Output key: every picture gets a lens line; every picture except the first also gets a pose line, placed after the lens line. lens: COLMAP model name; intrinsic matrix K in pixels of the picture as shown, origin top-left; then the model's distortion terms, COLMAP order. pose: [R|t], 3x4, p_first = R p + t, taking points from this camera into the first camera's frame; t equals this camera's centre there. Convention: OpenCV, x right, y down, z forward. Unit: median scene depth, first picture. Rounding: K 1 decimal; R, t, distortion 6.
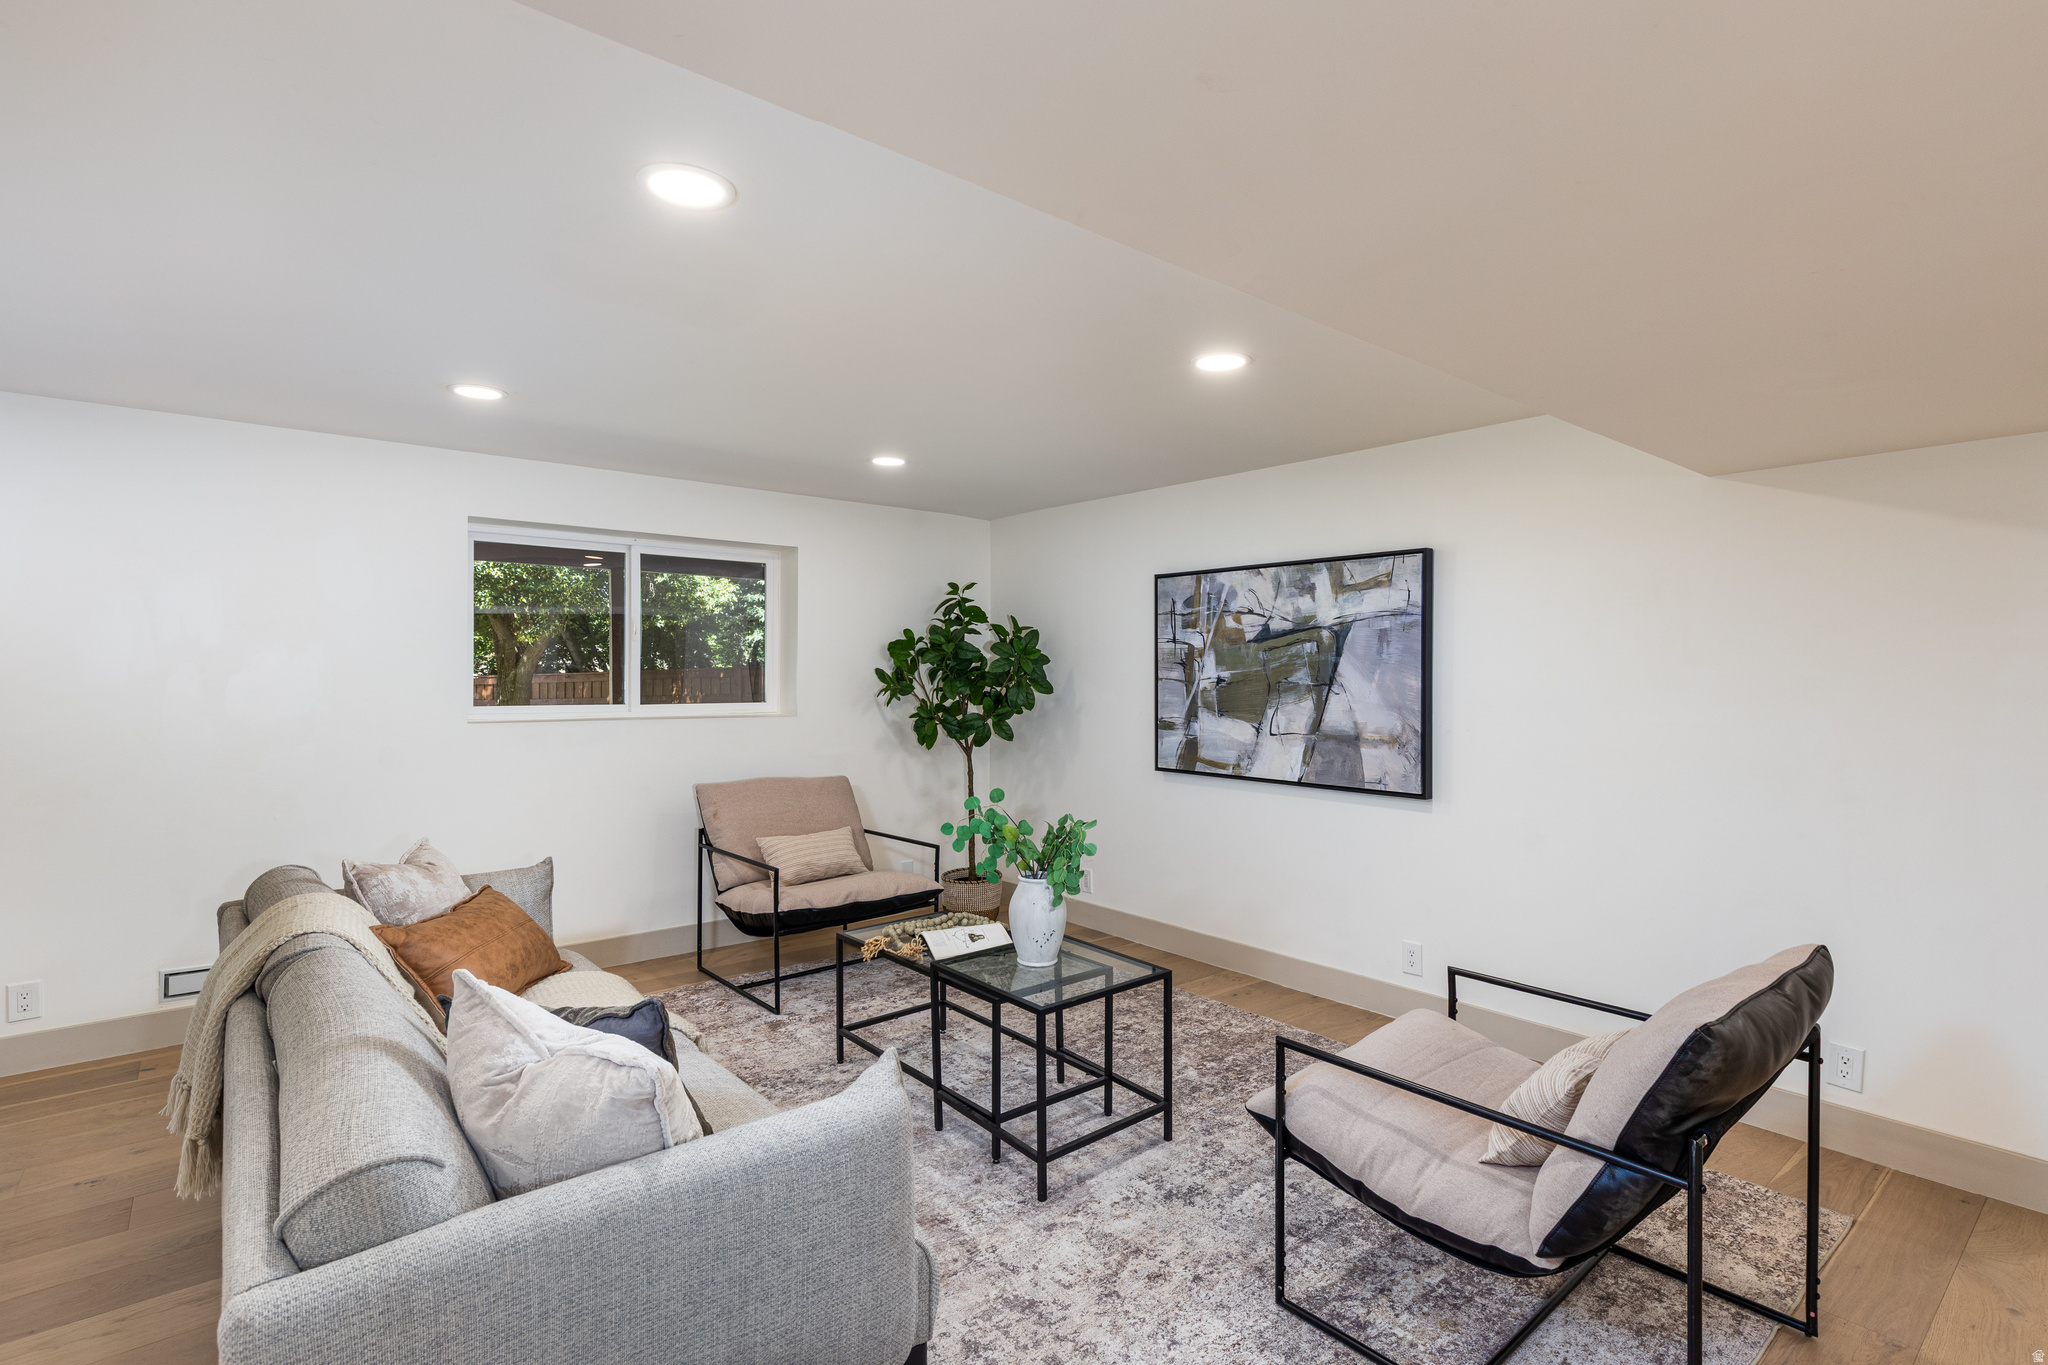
lens RADIAL K [[978.3, 0, 1024.2], [0, 978.3, 682.6], [0, 0, 1]] dist [-0.011695, -0.000235]
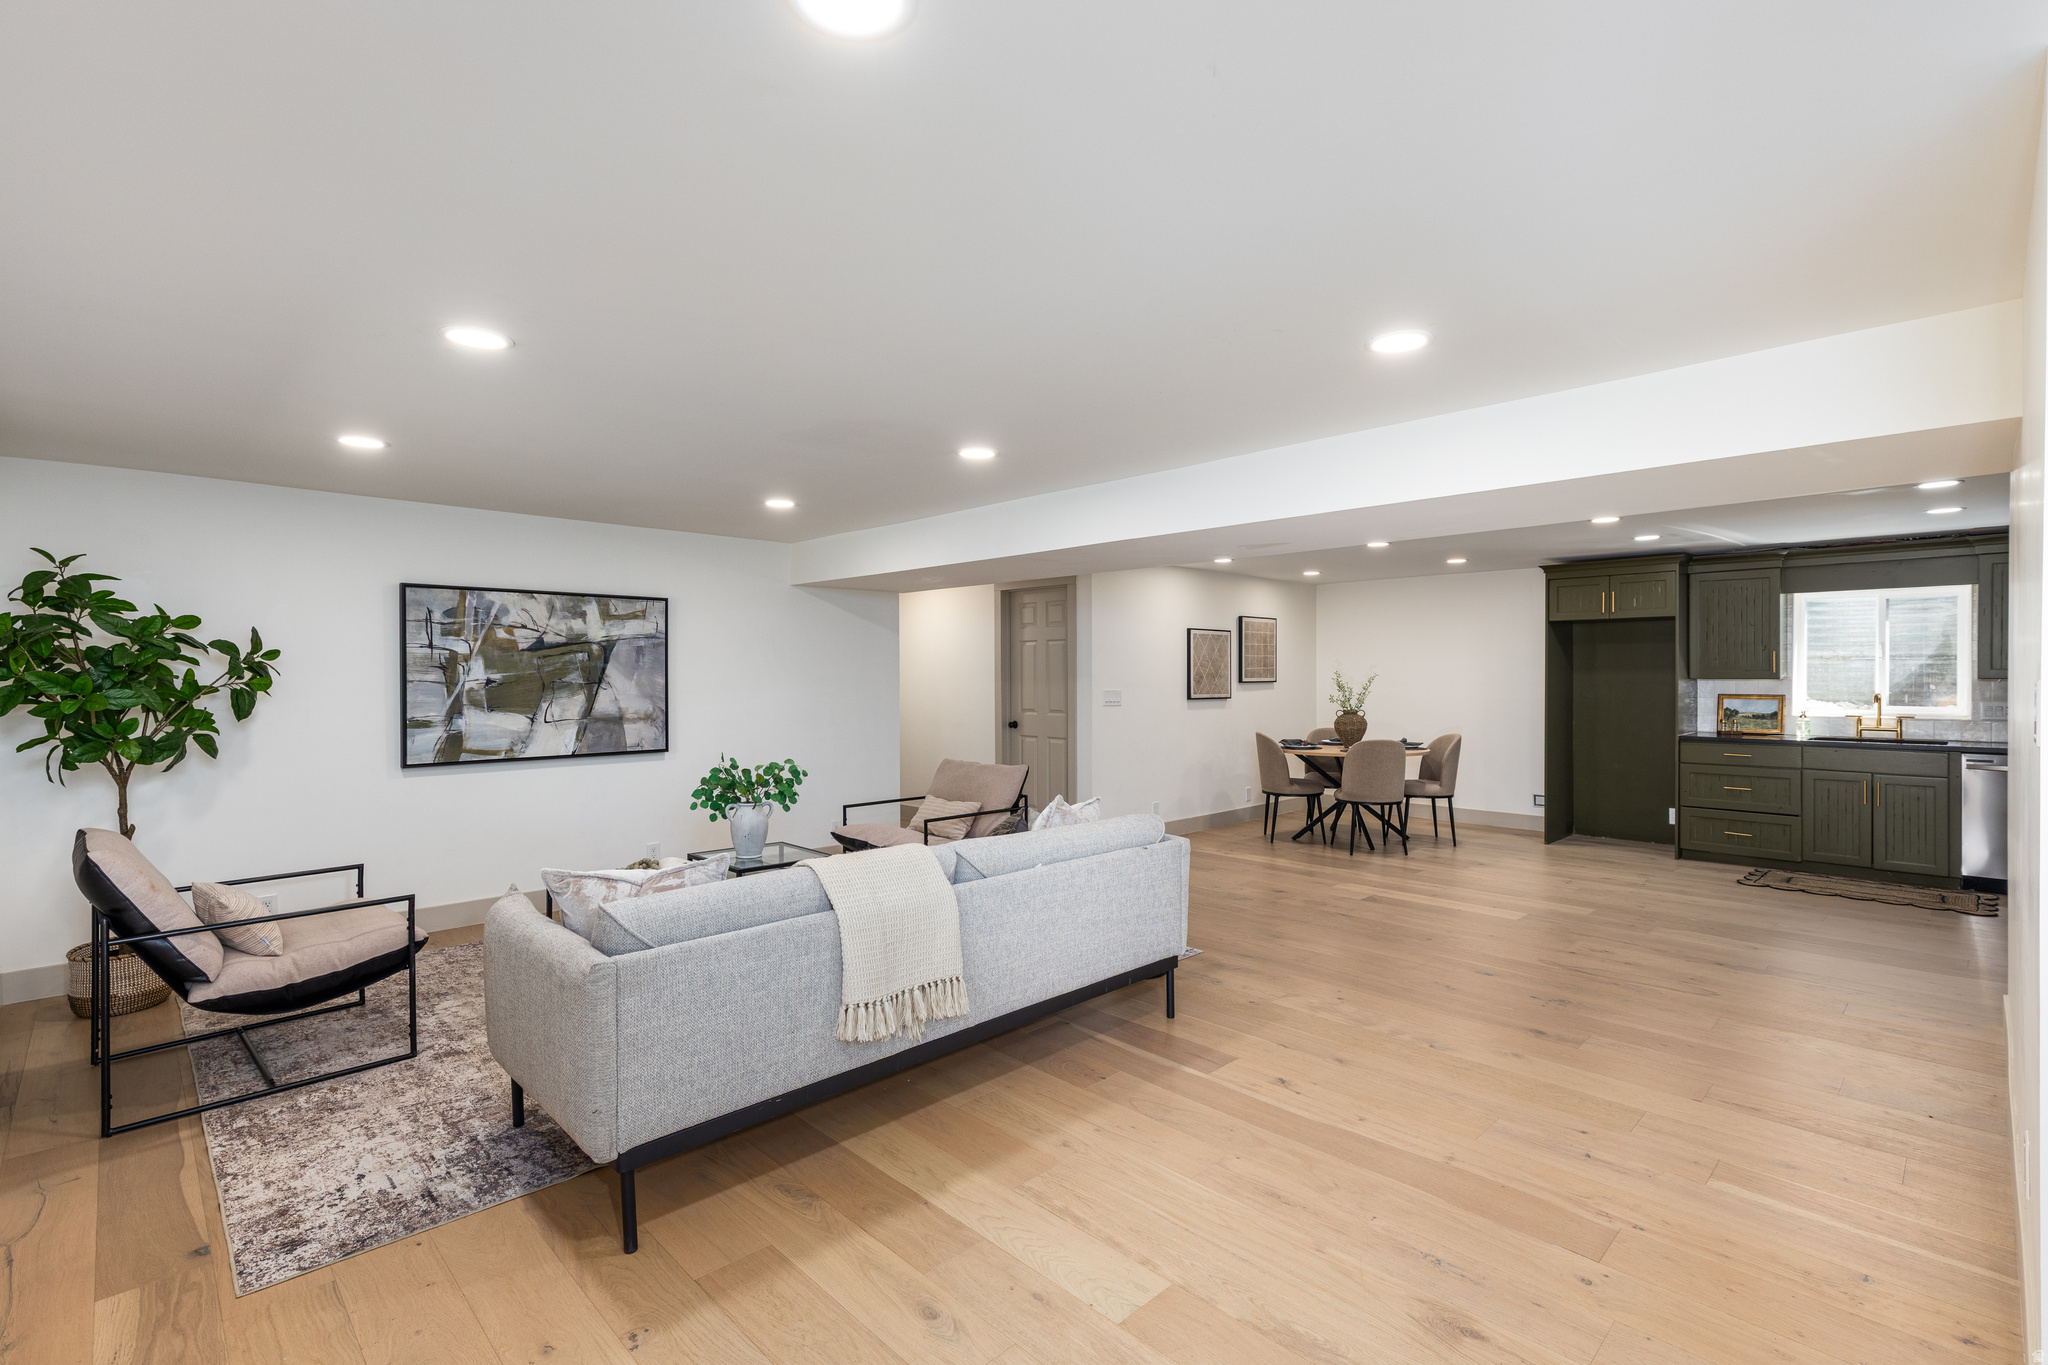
lens RADIAL K [[936.2, 0, 1024.5], [0, 936.2, 691.7], [0, 0, 1]] dist [0.013593, 0.000079]
pose [[-0.080866, -0.017900, 0.996564, -1.048208], [0.016928, 0.999670, 0.019329, -0.000996], [-0.996581, 0.018433, -0.080537, 0.461036]]
